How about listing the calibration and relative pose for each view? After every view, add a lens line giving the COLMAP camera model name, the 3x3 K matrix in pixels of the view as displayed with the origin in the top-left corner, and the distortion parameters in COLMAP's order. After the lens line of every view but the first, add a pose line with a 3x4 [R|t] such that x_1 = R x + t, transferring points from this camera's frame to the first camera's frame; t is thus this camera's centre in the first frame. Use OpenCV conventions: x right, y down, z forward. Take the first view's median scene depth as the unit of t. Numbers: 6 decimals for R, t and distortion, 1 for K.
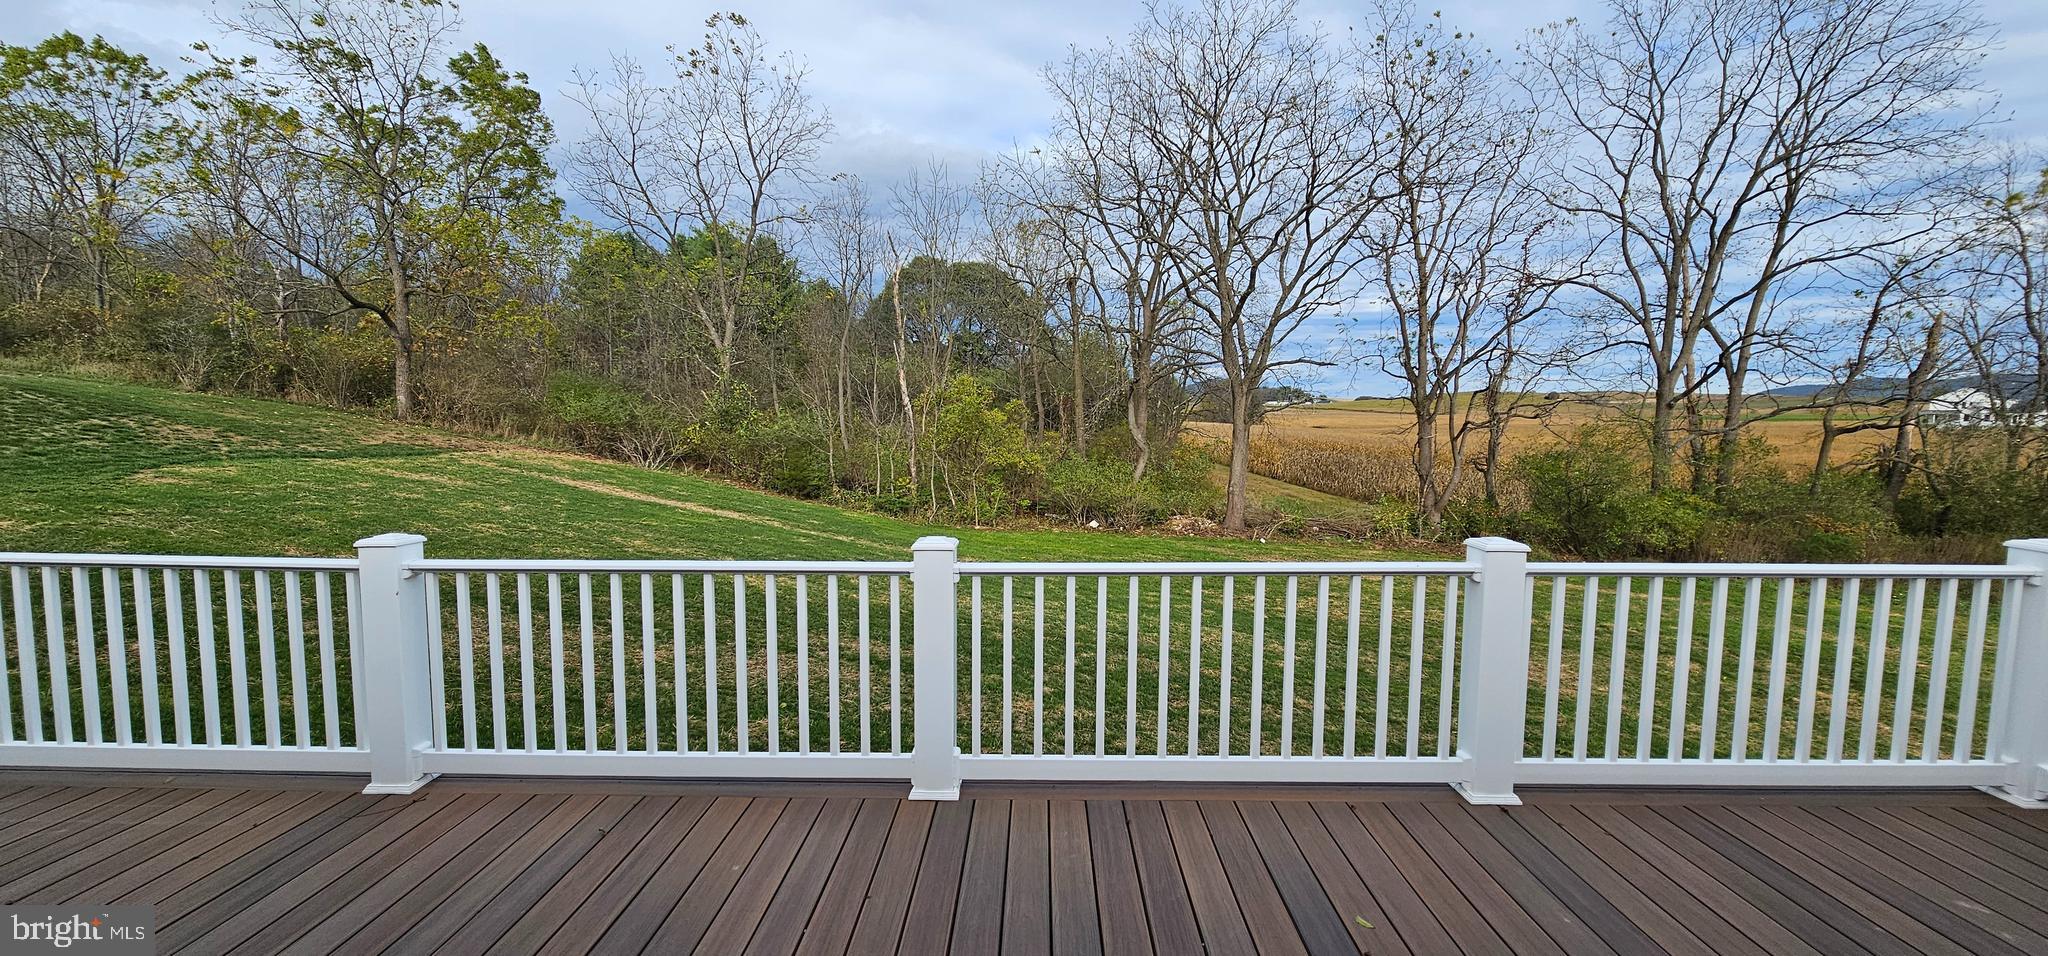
lens RADIAL K [[836.5, 0, 1017.4], [0, 836.5, 481.5], [0, 0, 1]] dist [-0.002574, 0.000773]
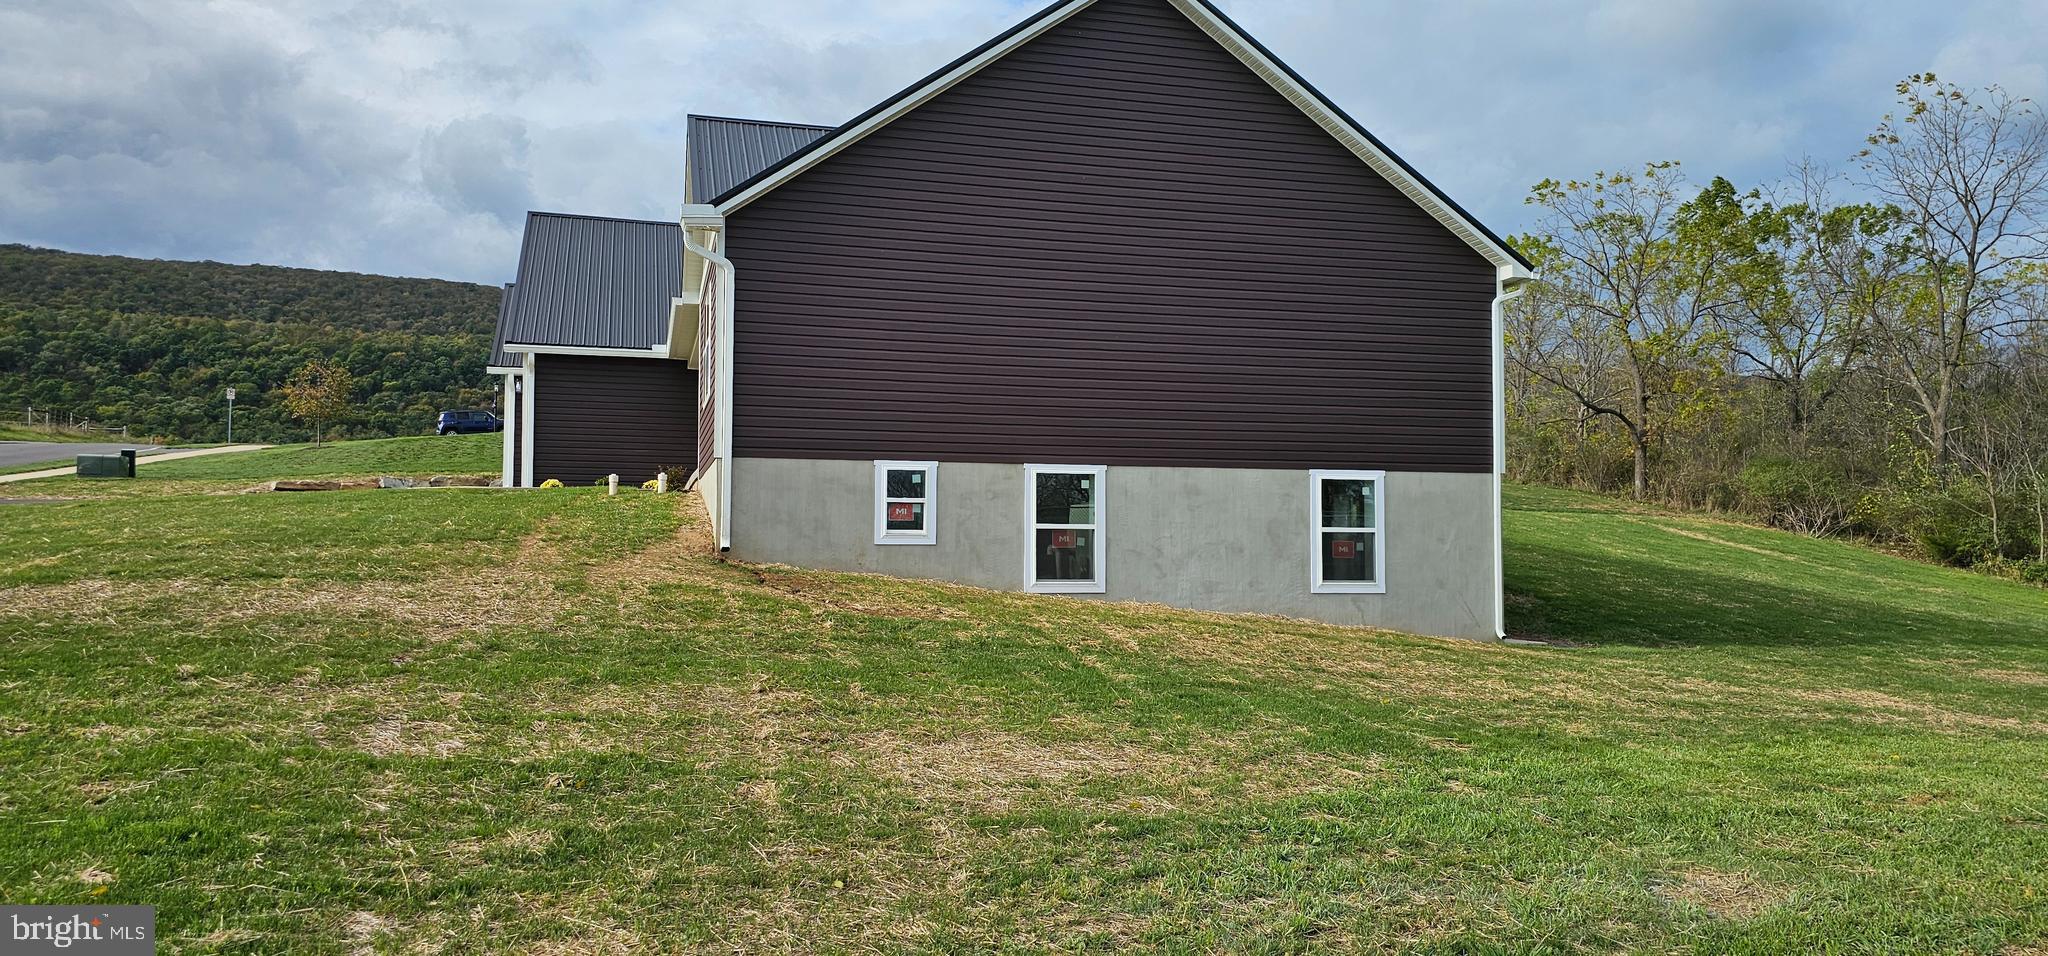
lens RADIAL K [[1371.7, 0, 1015.8], [0, 1371.7, 492.9], [0, 0, 1]] dist [0.061523, -0.014802]
pose [[0.299512, -0.048930, -0.952837, 0.937276], [-0.089708, 0.992816, -0.079182, 0.159605], [0.949866, 0.109193, 0.292971, -0.467672]]
